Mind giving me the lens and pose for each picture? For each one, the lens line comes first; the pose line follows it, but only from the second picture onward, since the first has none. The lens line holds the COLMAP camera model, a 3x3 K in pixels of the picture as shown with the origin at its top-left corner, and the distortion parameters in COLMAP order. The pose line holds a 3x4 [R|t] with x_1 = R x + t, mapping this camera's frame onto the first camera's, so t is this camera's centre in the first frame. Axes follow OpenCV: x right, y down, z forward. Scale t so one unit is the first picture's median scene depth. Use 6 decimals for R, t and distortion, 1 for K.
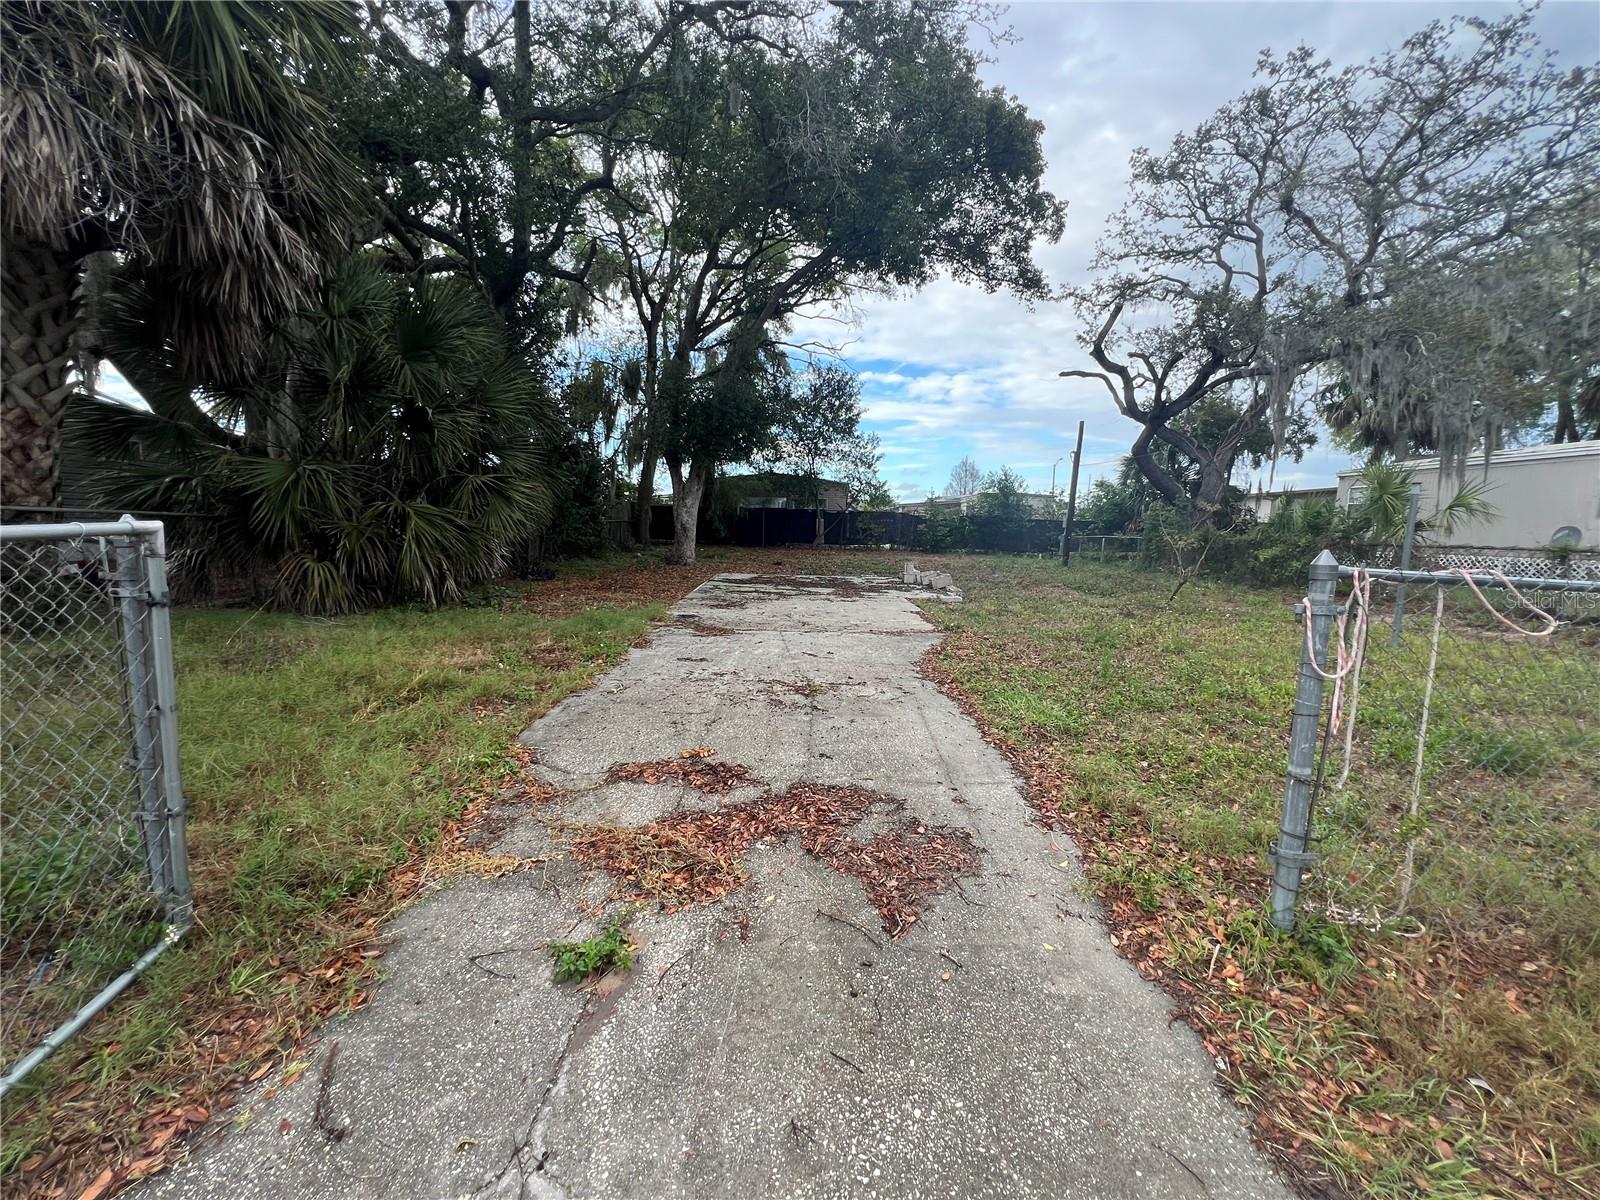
lens RADIAL K [[653.7, 0, 800.0], [0, 653.7, 600.0], [0, 0, 1]] dist [0.004266, 0.000325]
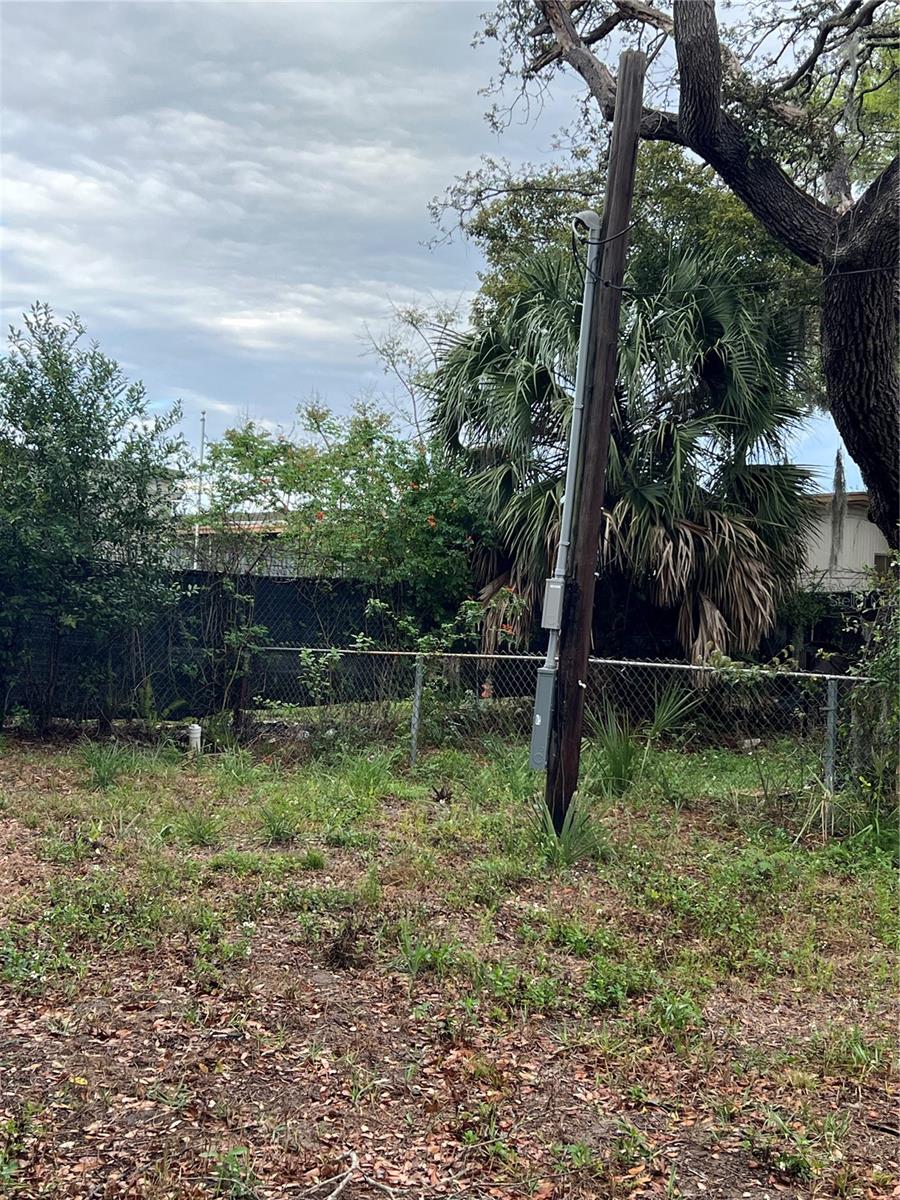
lens RADIAL K [[1618.6, 0, 450.0], [0, 1618.6, 600.0], [0, 0, 1]] dist [0.199744, -0.812058]
pose [[0.747532, 0.002923, 0.664219, 0.075217], [0.058381, 0.995831, -0.070085, -0.080151], [-0.661655, 0.091169, 0.744245, 0.618048]]
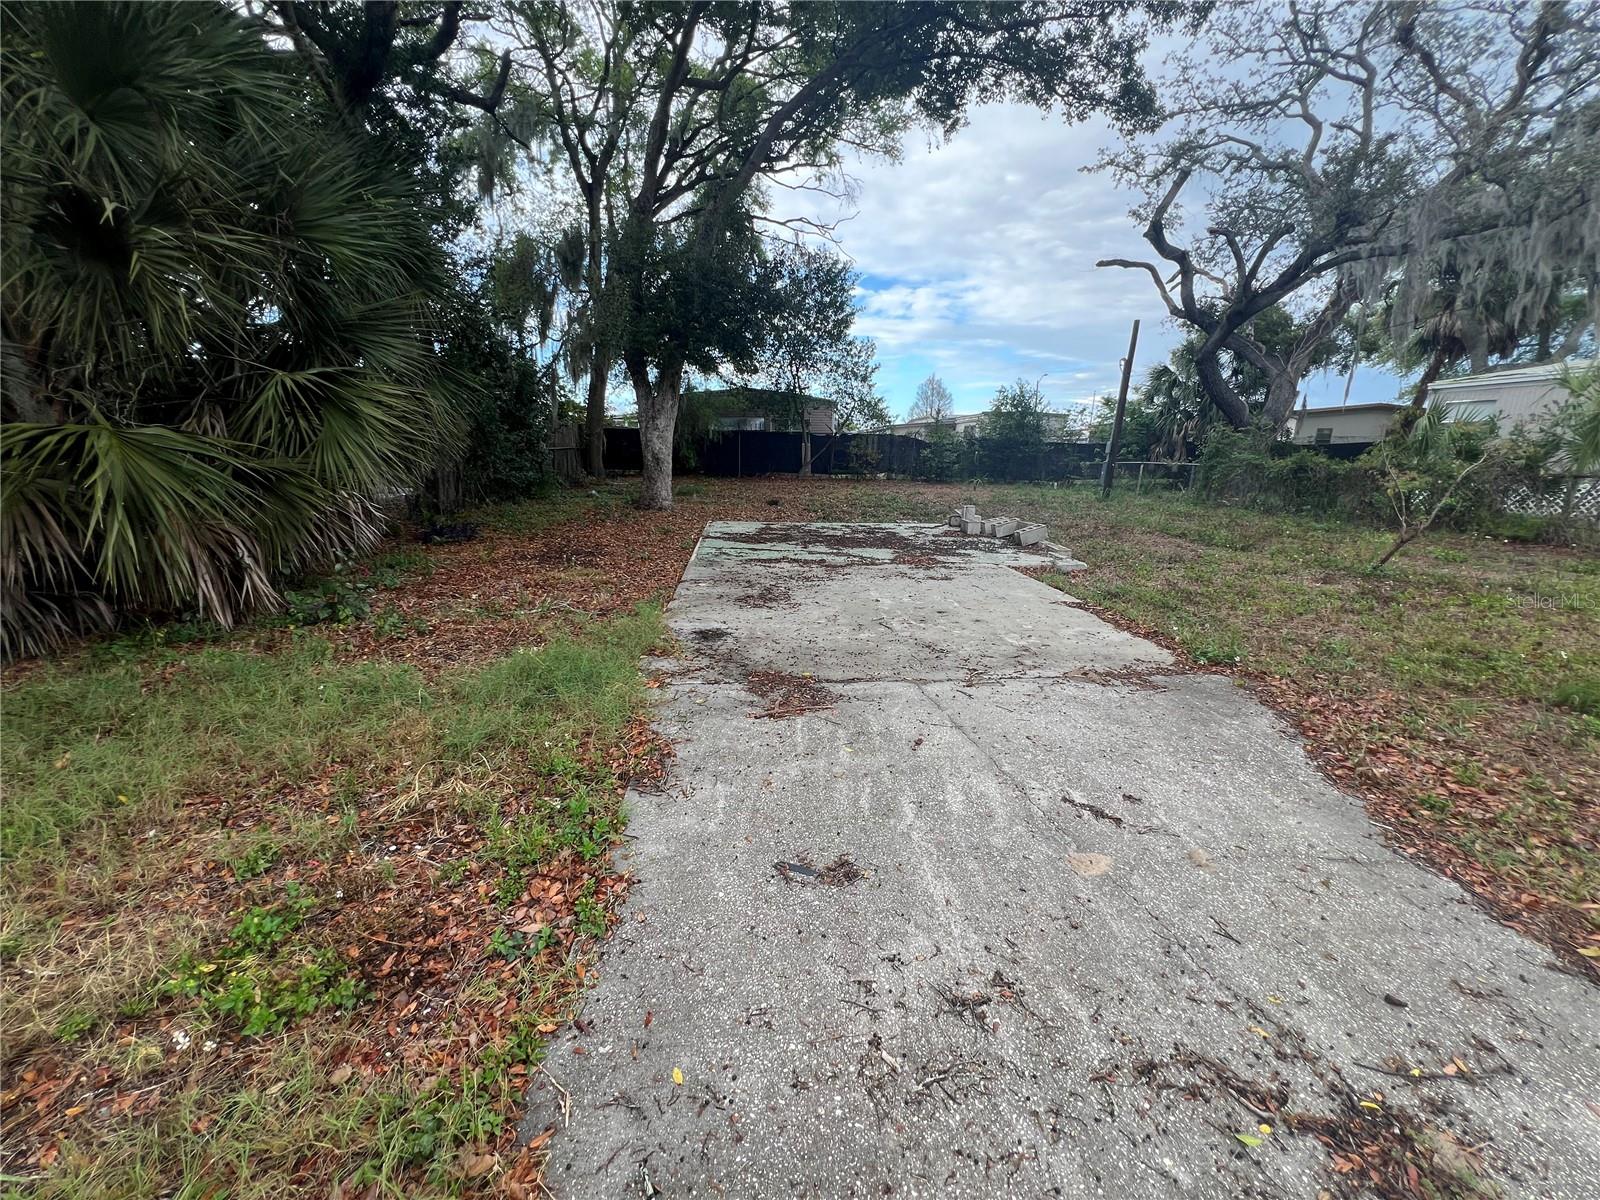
lens RADIAL K [[653.7, 0, 800.0], [0, 653.7, 600.0], [0, 0, 1]] dist [0.004266, 0.000325]
pose [[0.997361, -0.023327, 0.068749, -0.046743], [0.015309, 0.993256, 0.114924, -0.023069], [-0.070966, -0.113568, 0.990992, 0.158304]]
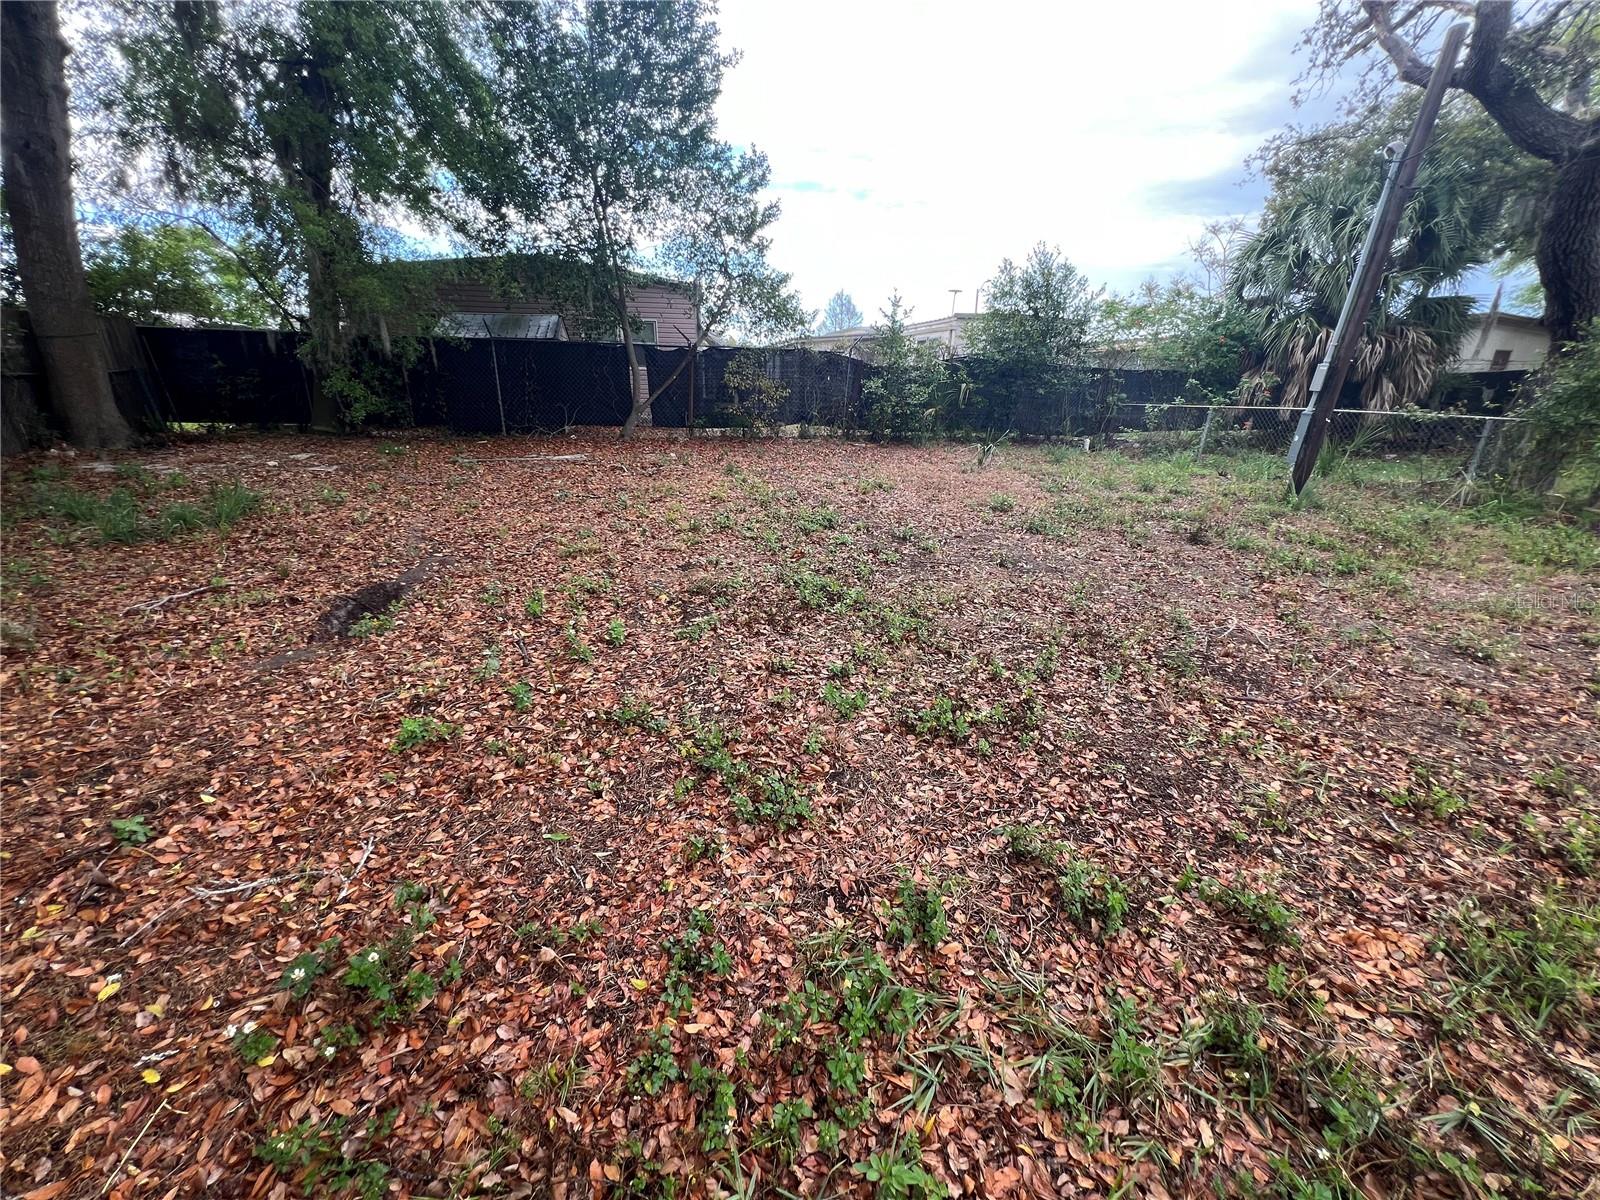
lens RADIAL K [[653.7, 0, 800.0], [0, 653.7, 600.0], [0, 0, 1]] dist [0.004266, 0.000325]
pose [[0.975083, -0.074873, 0.208823, 0.039188], [0.027752, 0.975097, 0.220034, -0.077532], [-0.220097, -0.208756, 0.952879, 0.629295]]
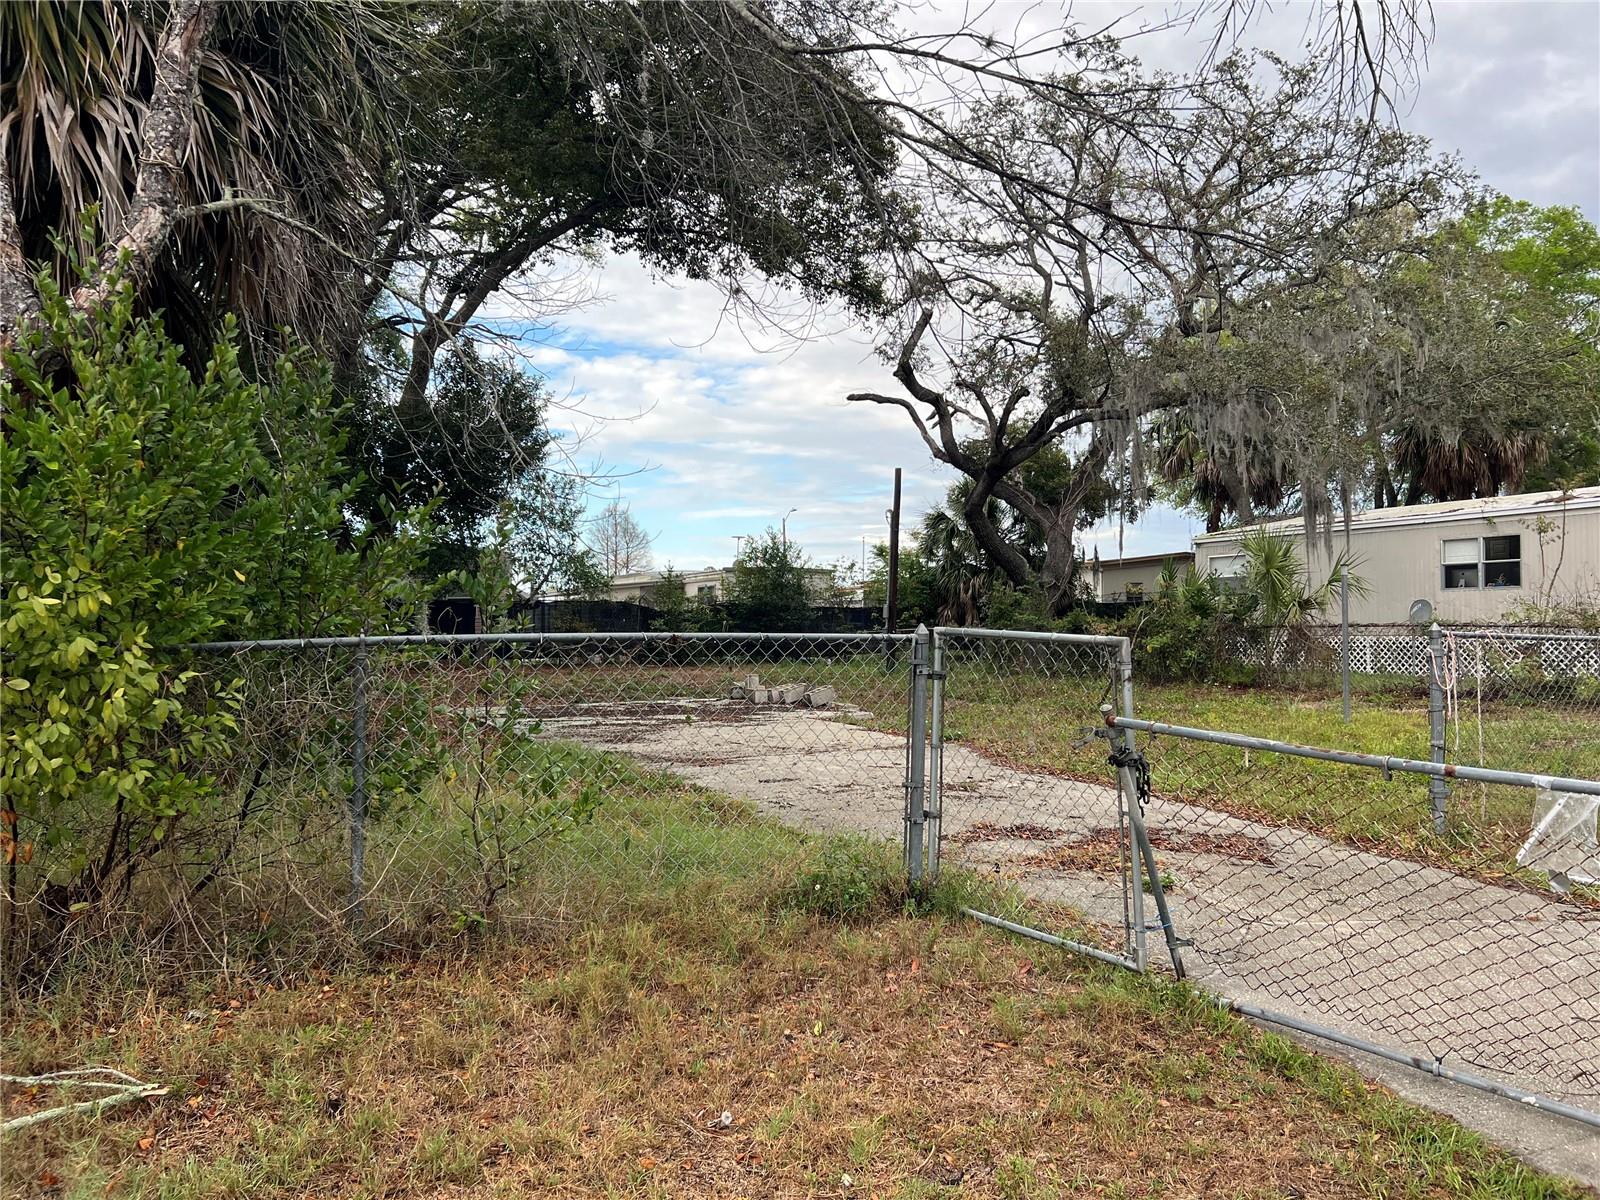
lens RADIAL K [[1232.5, 0, 800.0], [0, 1232.5, 600.0], [0, 0, 1]] dist [0.034000, -0.002978]
pose [[0.910840, -0.024829, 0.412012, -0.191125], [0.078492, 0.990394, -0.113838, 0.010135], [-0.405227, 0.136028, 0.904039, -0.123327]]
